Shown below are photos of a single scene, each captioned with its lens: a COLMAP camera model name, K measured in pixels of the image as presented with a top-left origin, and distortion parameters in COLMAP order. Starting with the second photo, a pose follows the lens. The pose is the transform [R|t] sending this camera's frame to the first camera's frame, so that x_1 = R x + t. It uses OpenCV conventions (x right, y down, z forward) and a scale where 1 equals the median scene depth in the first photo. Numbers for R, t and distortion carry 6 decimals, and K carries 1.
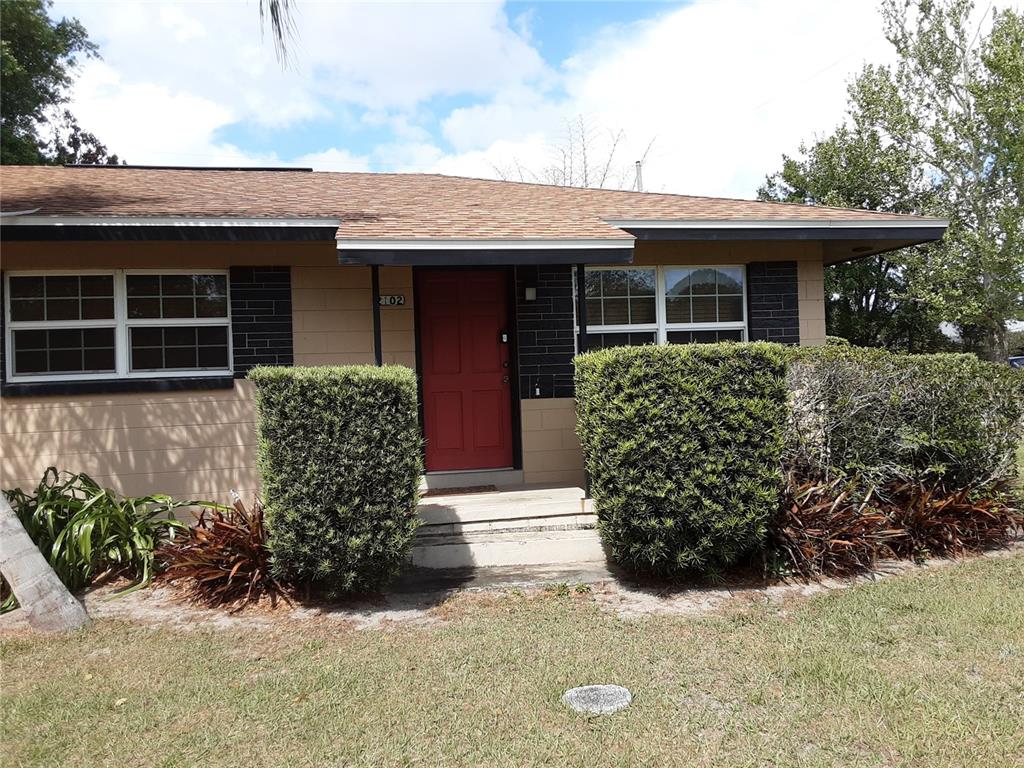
lens RADIAL K [[868.5, 0, 512.2], [0, 868.5, 382.8], [0, 0, 1]] dist [0.072743, -0.109713]
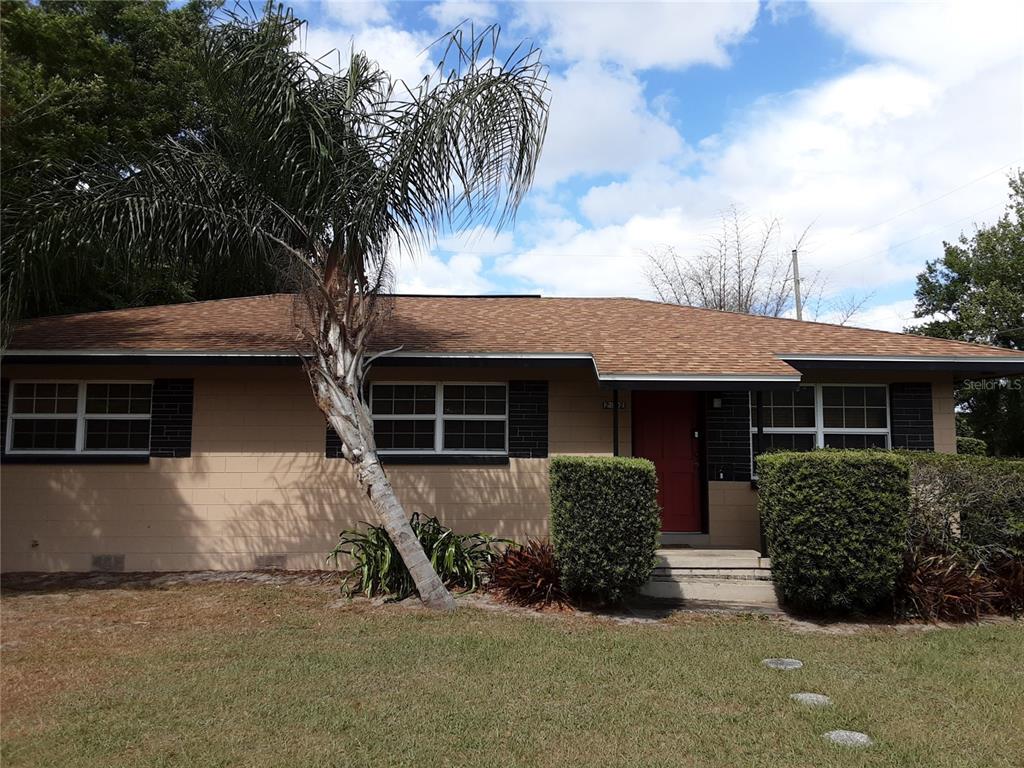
lens RADIAL K [[868.5, 0, 500.8], [0, 868.5, 364.1], [0, 0, 1]] dist [0.072743, -0.109713]
pose [[0.984151, 0.025778, -0.175450, -0.105063], [-0.042792, 0.994662, -0.093894, -0.028928], [0.172093, 0.099913, 0.980001, -0.559174]]
